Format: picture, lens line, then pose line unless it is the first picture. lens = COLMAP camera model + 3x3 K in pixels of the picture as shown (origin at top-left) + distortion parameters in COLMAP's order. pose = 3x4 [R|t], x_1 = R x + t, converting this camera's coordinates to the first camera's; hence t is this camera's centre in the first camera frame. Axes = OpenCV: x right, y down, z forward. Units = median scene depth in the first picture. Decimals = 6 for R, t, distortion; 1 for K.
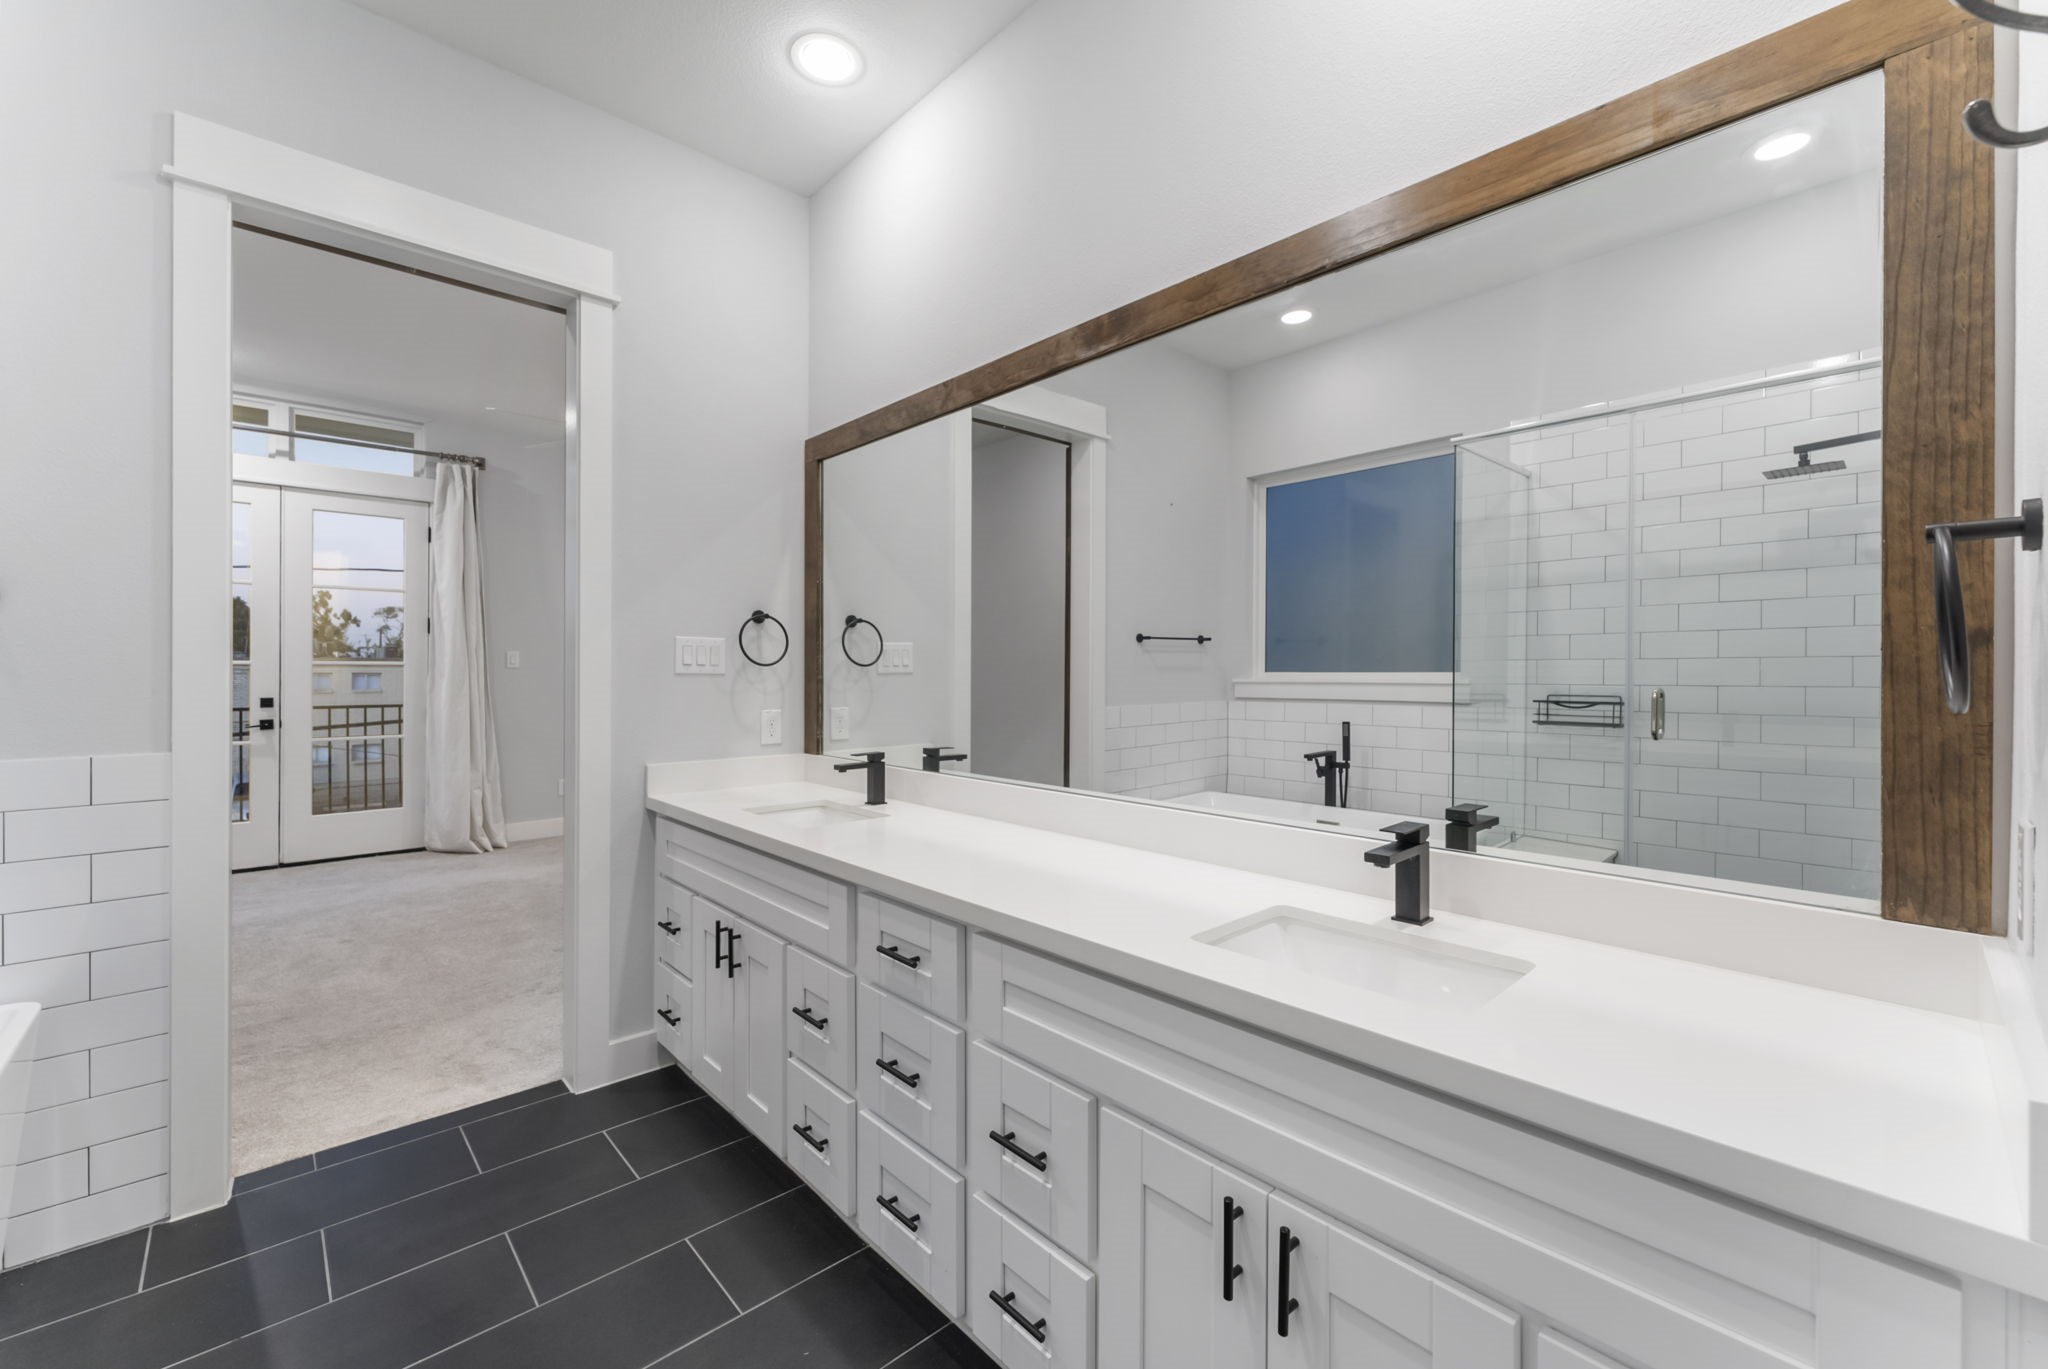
lens RADIAL K [[835.1, 0, 1036.1], [0, 835.1, 650.9], [0, 0, 1]] dist [0.000585, -0.000219]
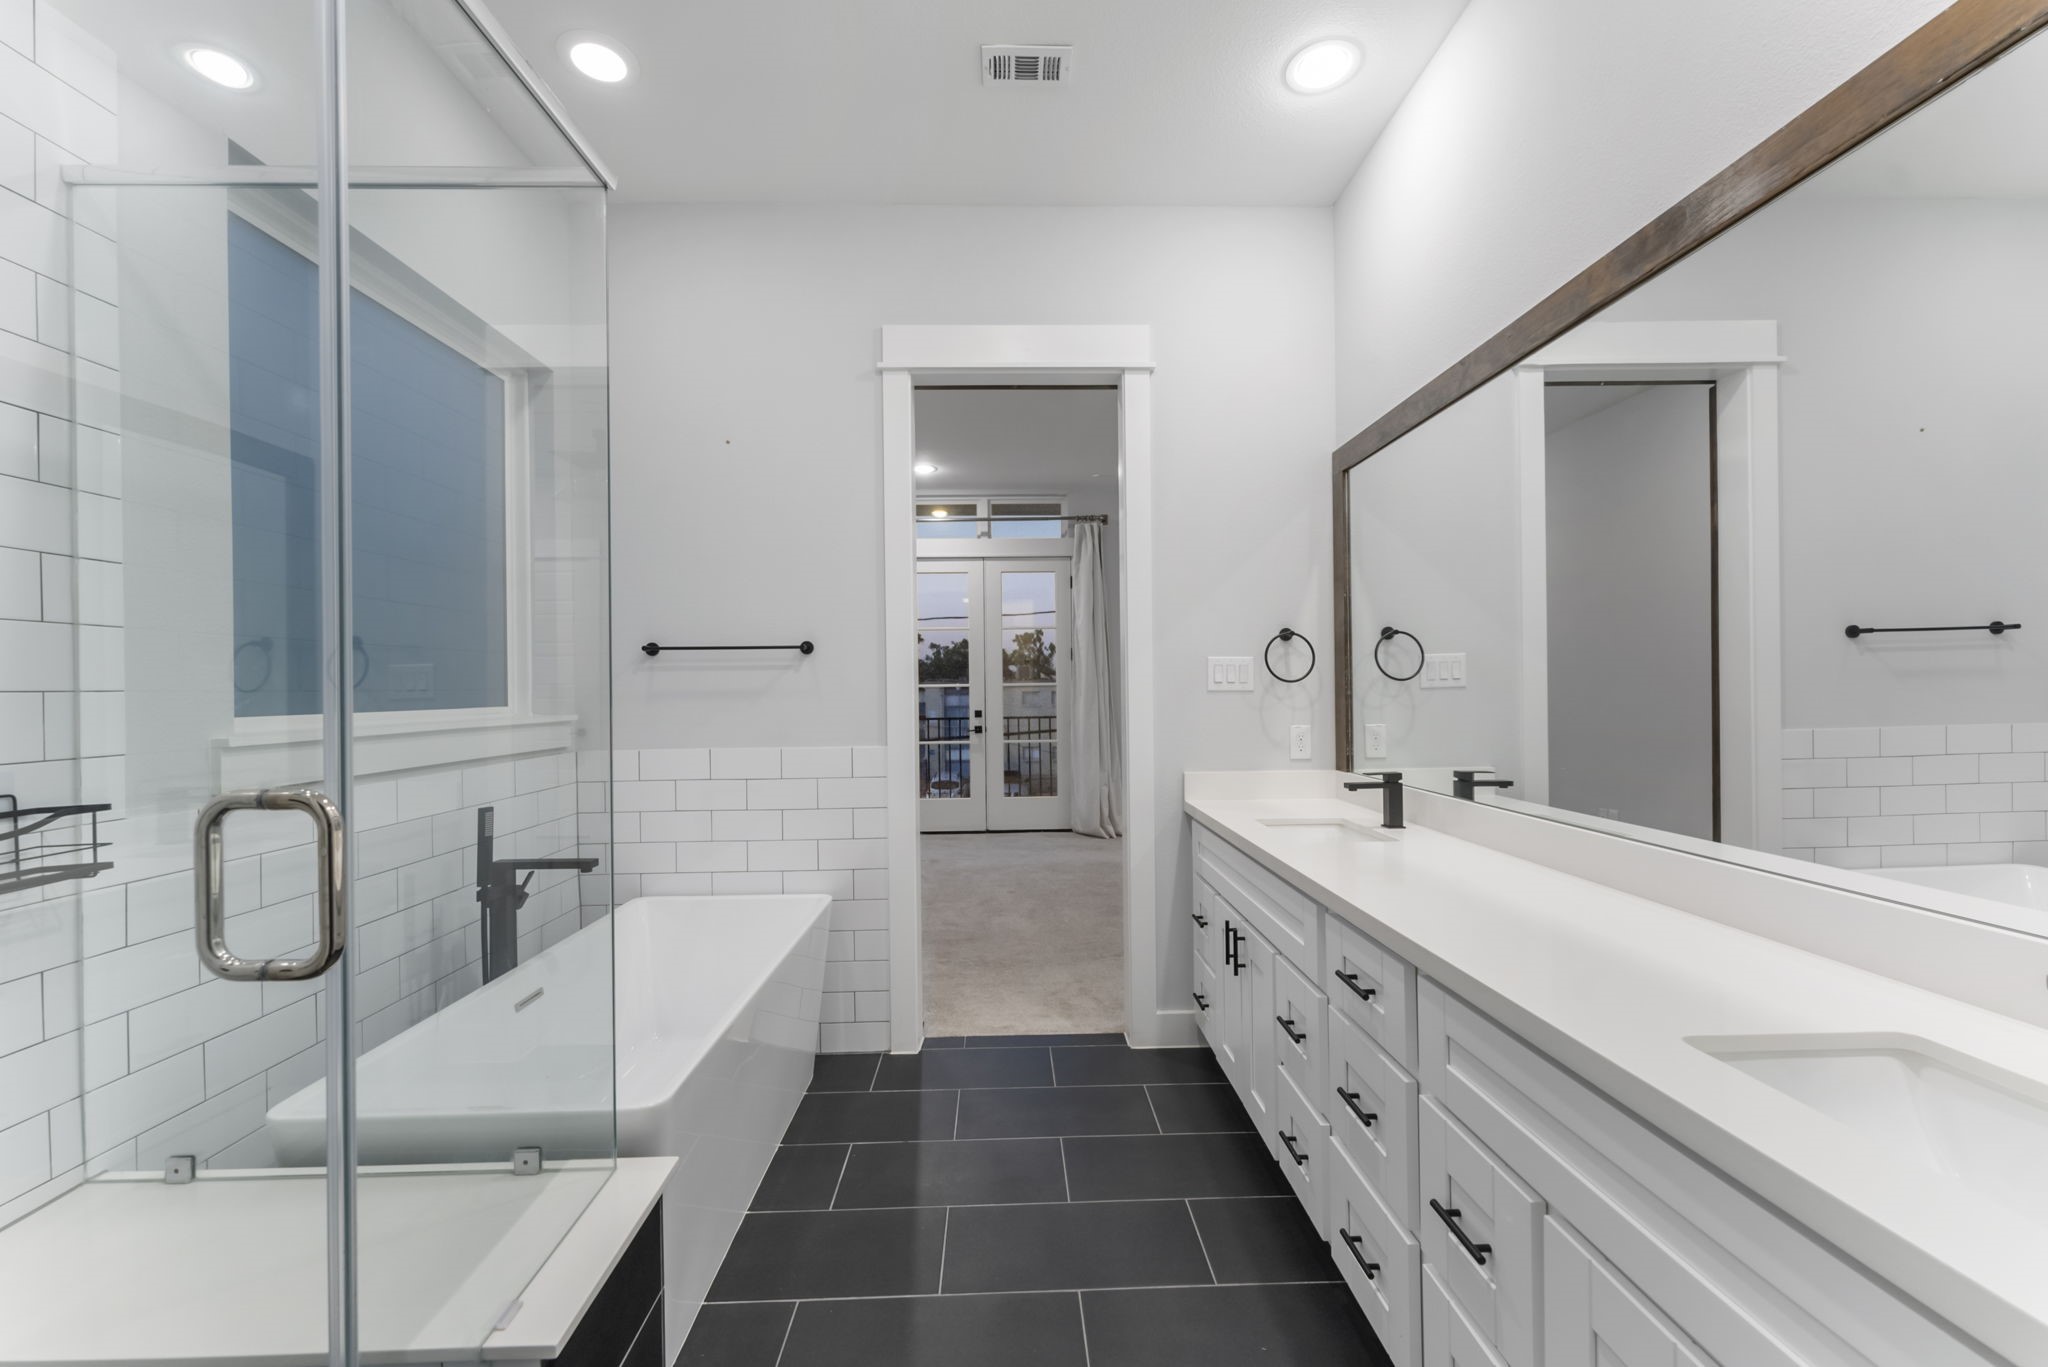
lens RADIAL K [[835.1, 0, 1027.4], [0, 835.1, 666.4], [0, 0, 1]] dist [0.000585, -0.000219]
pose [[0.745042, -0.029405, -0.666369, 0.122232], [0.029816, 0.999497, -0.010769, -0.000120], [0.666351, -0.011845, 0.745544, 0.024406]]
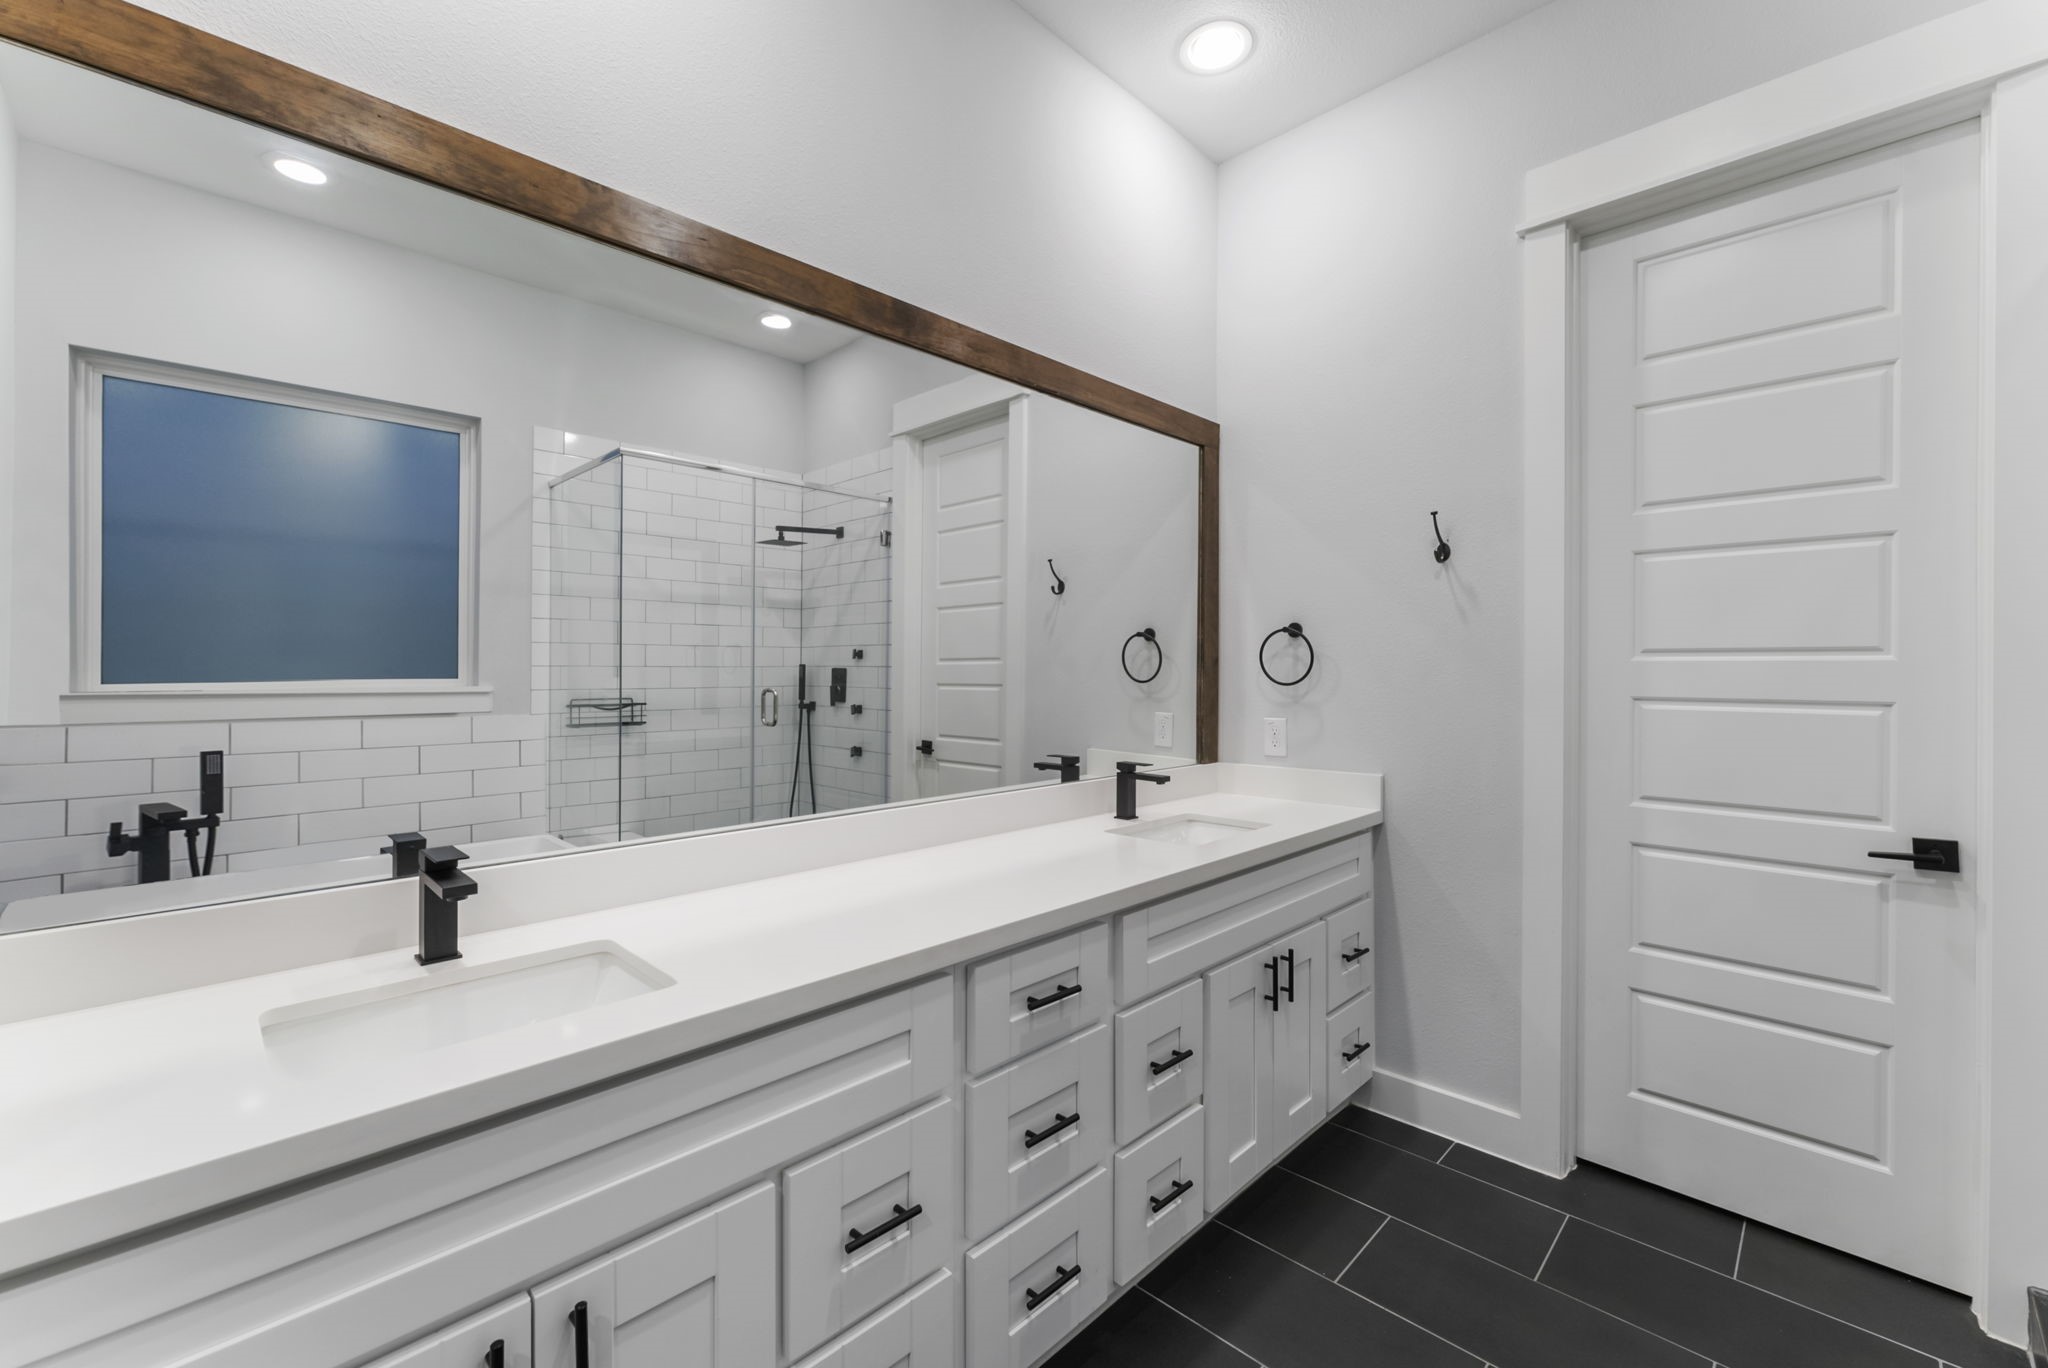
lens RADIAL K [[835.1, 0, 1008.4], [0, 835.1, 681.2], [0, 0, 1]] dist [0.000585, -0.000219]
pose [[-0.034607, -0.010966, 0.999341, -0.671483], [-0.019284, 0.999761, 0.010303, 0.012152], [-0.999215, -0.018915, -0.034810, 0.693896]]
